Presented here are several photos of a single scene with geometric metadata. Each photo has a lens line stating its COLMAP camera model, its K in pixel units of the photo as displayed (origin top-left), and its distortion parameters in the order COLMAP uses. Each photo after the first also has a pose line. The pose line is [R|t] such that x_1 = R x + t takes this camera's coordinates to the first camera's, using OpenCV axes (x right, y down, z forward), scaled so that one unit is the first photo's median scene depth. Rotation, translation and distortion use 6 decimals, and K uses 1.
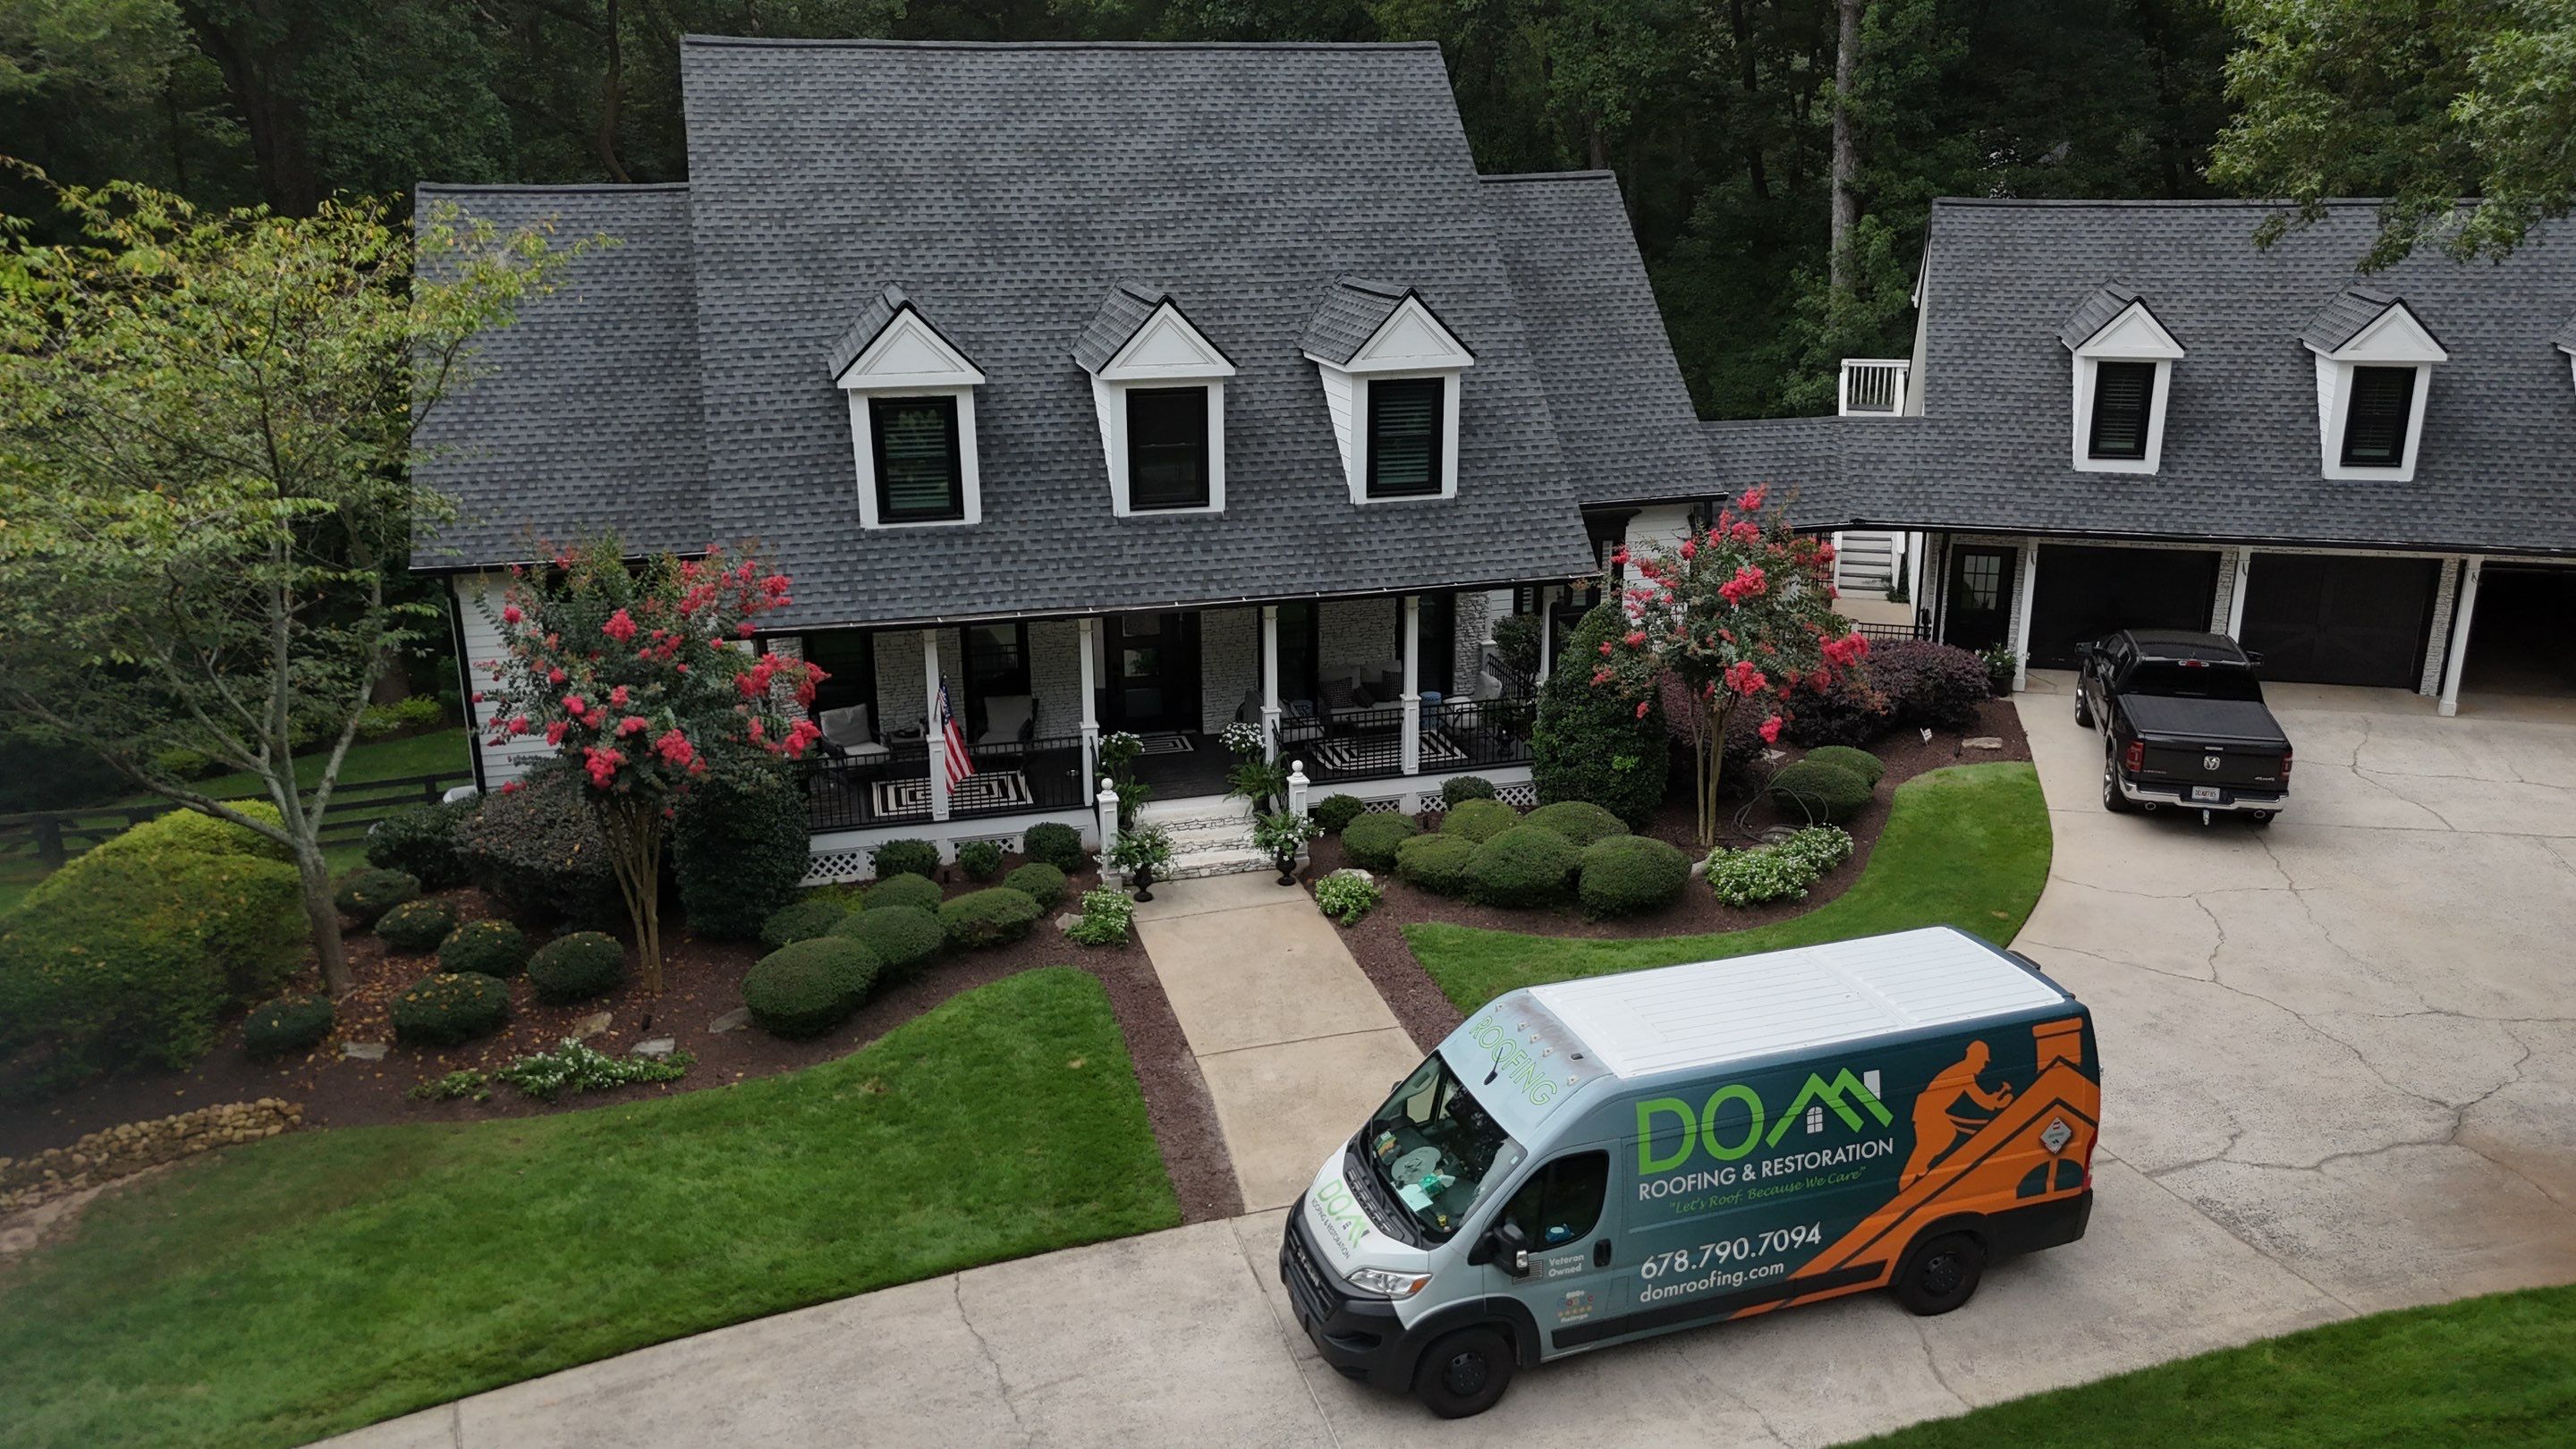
lens RADIAL K [[1918.3, 0, 1288.0], [0, 1918.3, 724.5], [0, 0, 1]] dist [0.087348, -0.157238]
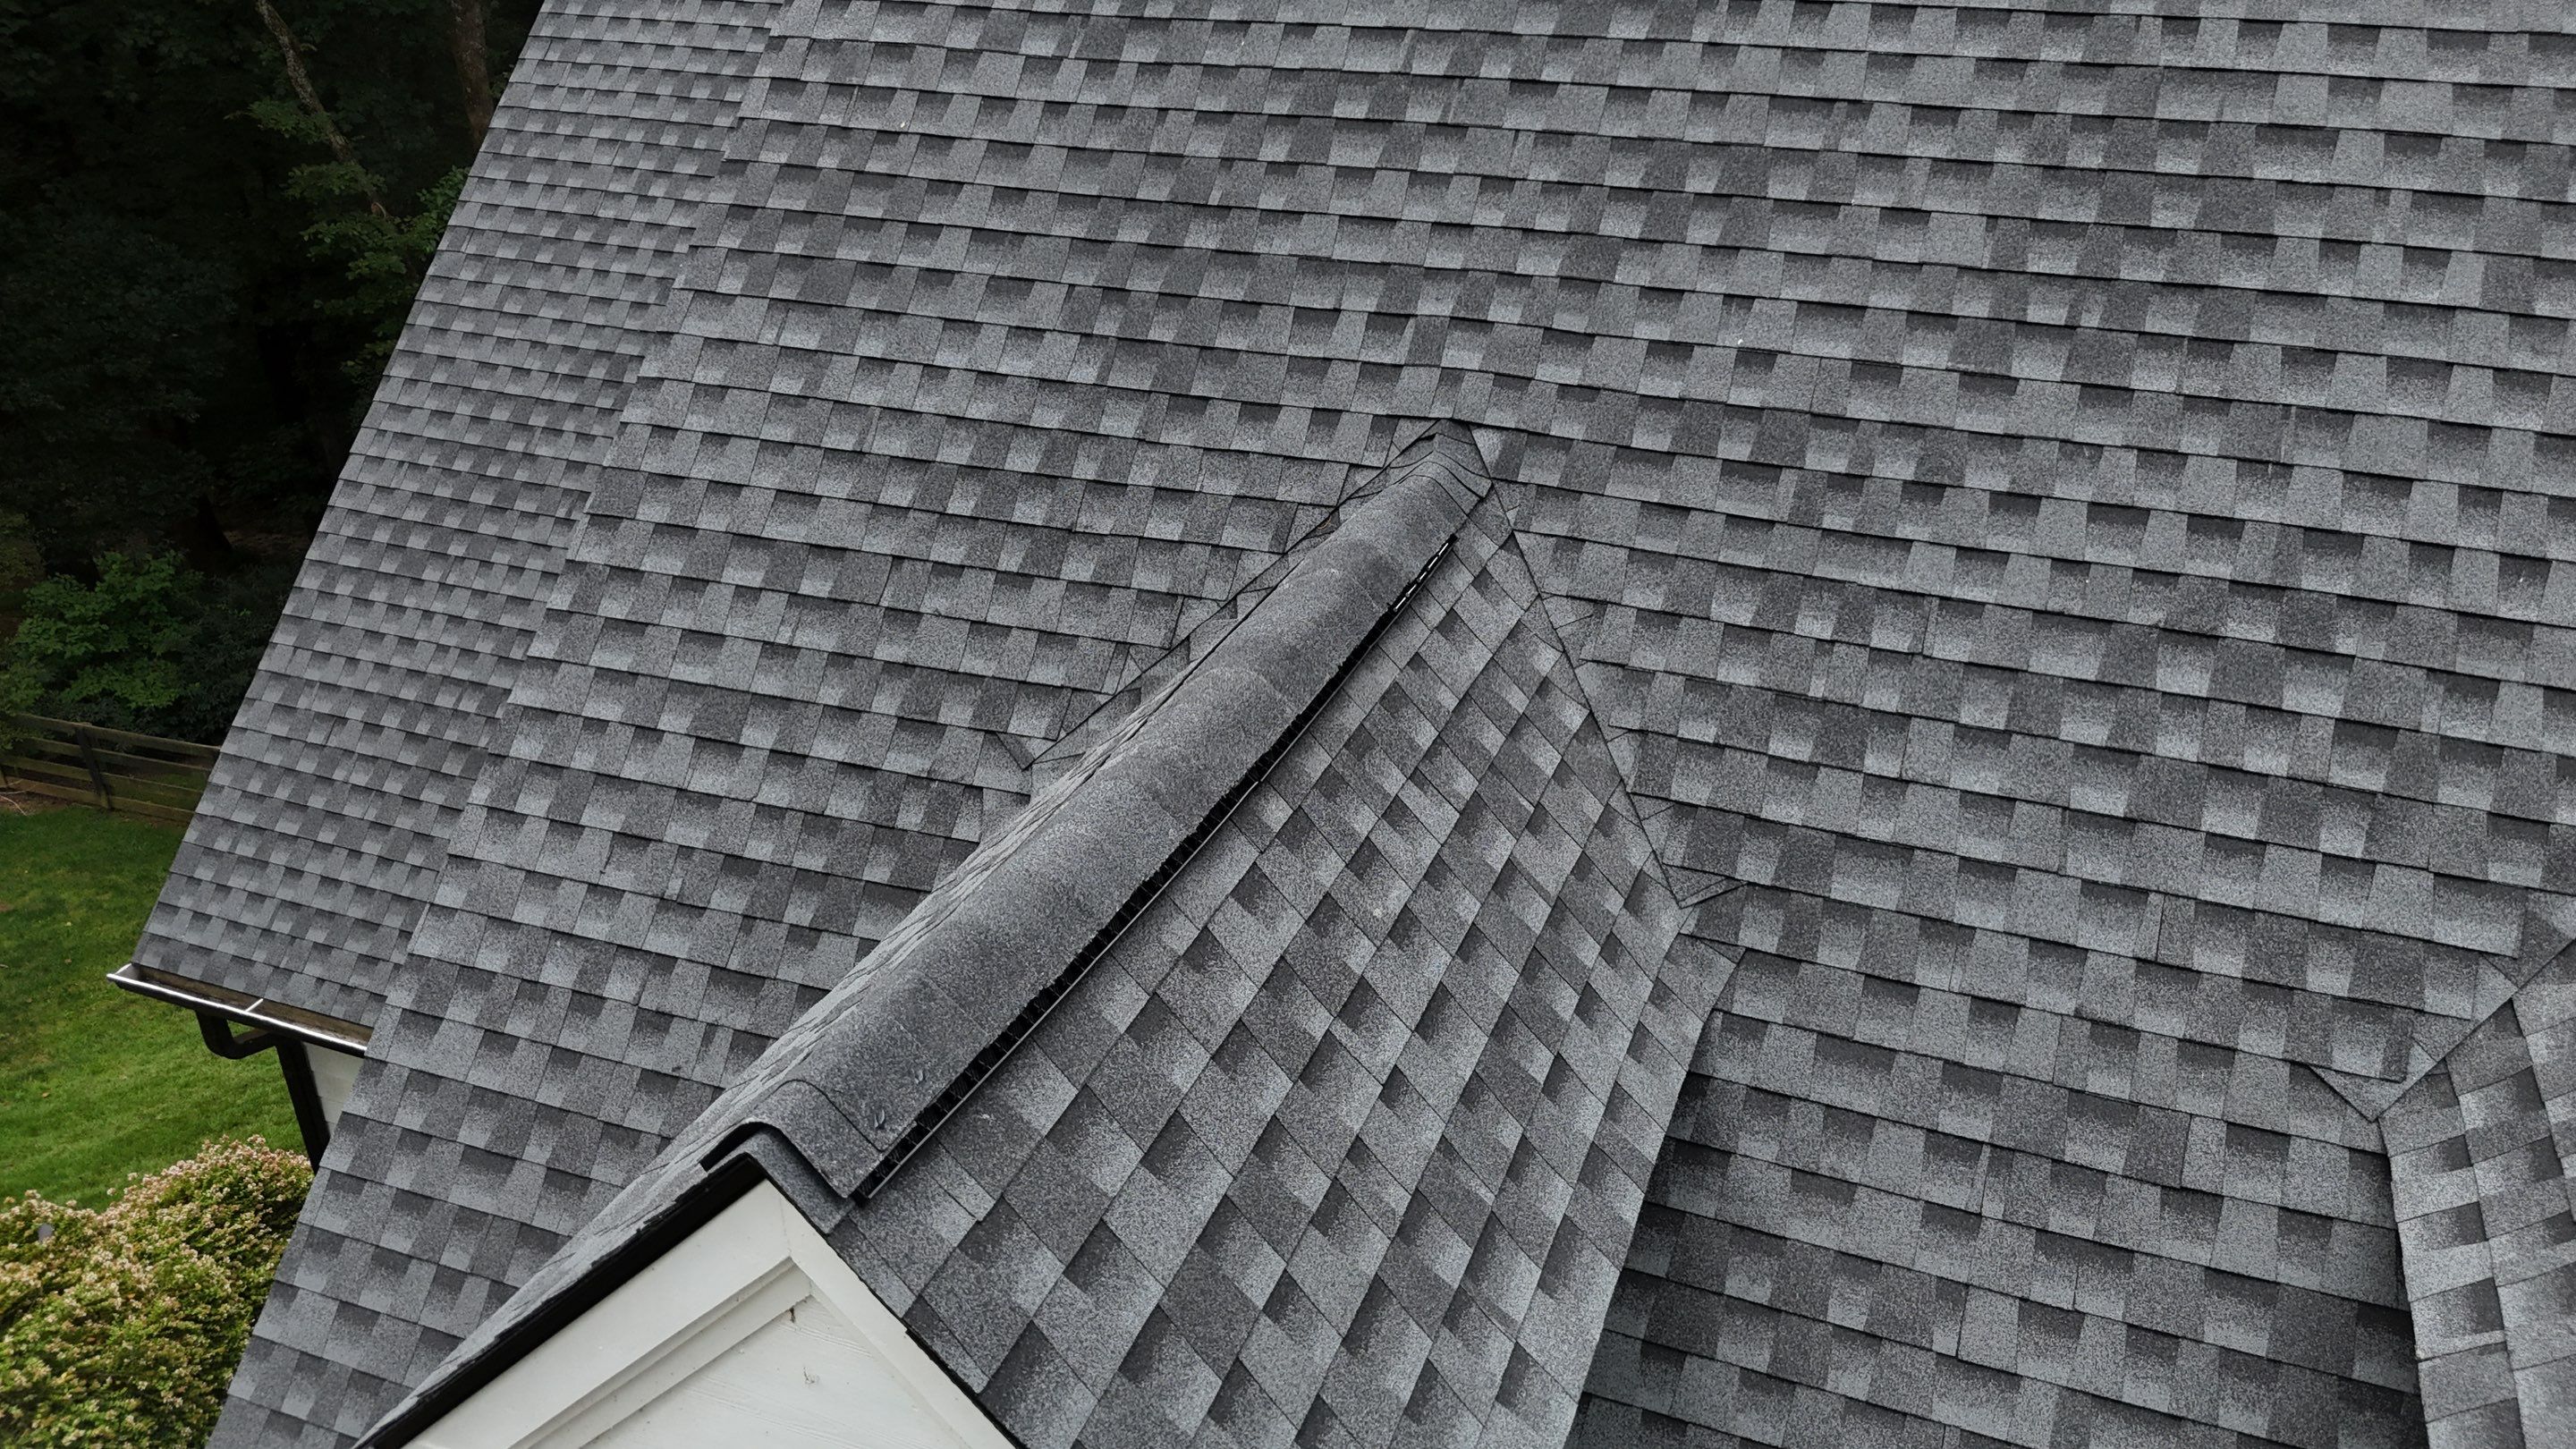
lens RADIAL K [[1865.8, 0, 1330.1], [0, 1865.8, 728.7], [0, 0, 1]] dist [0.065939, -0.061555]
pose [[0.808484, 0.280669, -0.517280, -0.099591], [-0.180413, 0.954833, 0.236103, -0.215510], [0.560182, -0.097561, 0.822604, 0.747075]]
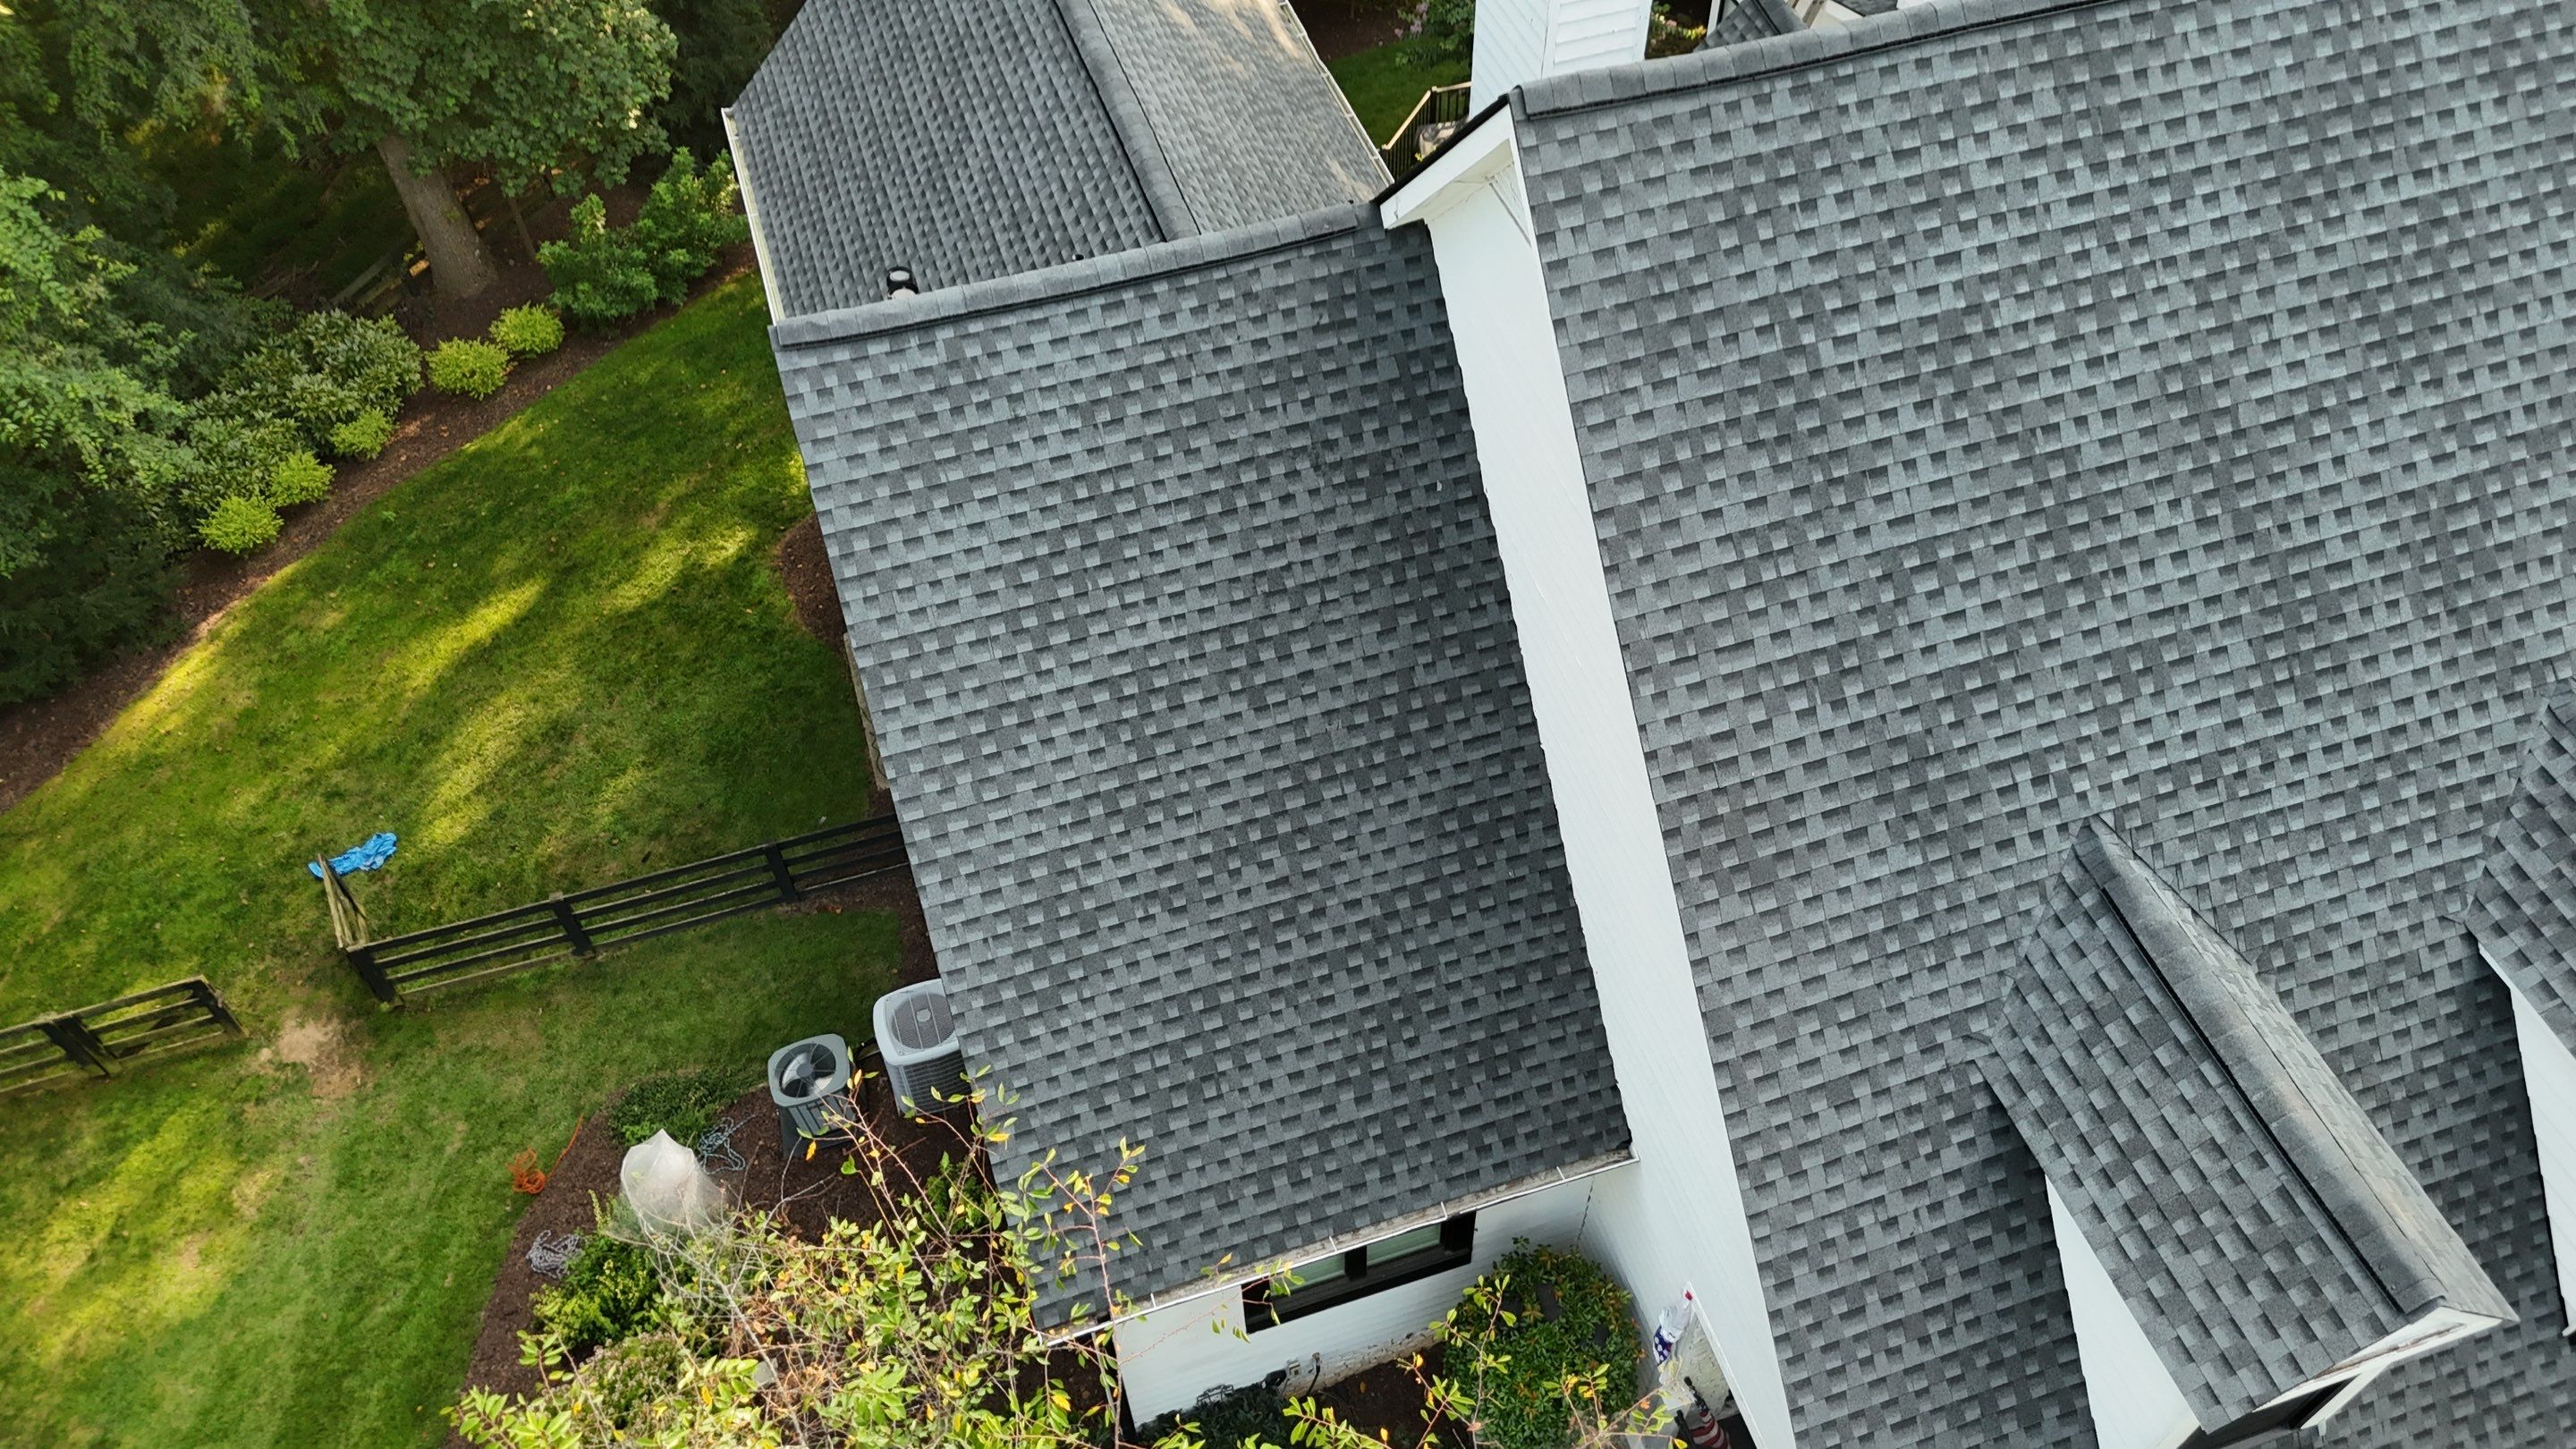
lens RADIAL K [[1827.3, 0, 1284.5], [0, 1827.3, 680.2], [0, 0, 1]] dist [0.070880, -0.033516]
pose [[0.998621, -0.046285, 0.024776, -0.347214], [0.025217, 0.836825, 0.546890, -0.427048], [-0.046046, -0.545511, 0.836838, 0.611389]]
